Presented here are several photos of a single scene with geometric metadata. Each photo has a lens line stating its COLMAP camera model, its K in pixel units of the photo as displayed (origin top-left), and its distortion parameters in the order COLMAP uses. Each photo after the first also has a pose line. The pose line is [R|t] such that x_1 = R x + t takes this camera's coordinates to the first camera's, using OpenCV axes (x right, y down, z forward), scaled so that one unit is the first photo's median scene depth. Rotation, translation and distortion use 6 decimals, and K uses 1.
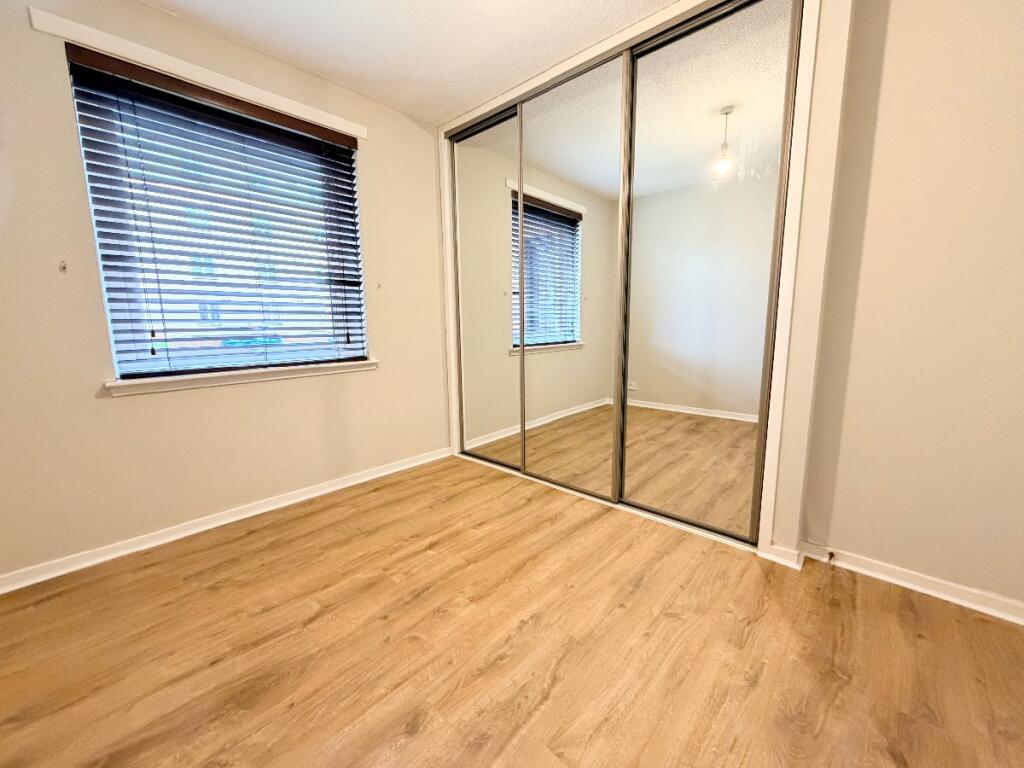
lens RADIAL K [[408.2, 0, 508.9], [0, 408.2, 381.5], [0, 0, 1]] dist [0.001241, -0.000147]
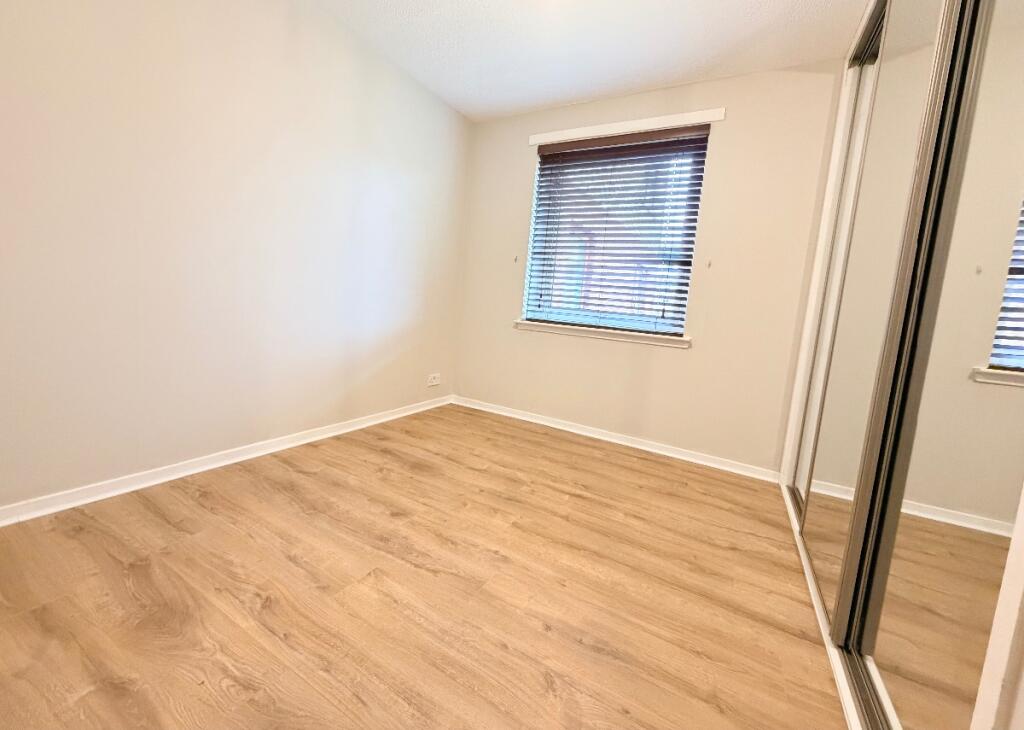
lens RADIAL K [[409.2, 0, 509.4], [0, 409.2, 342.8], [0, 0, 1]] dist [0.000596, 0.000225]
pose [[0.227532, 0.121738, -0.966131, 0.737999], [-0.230059, 0.970788, 0.068144, -0.015201], [0.946204, 0.206762, 0.248892, 0.480262]]
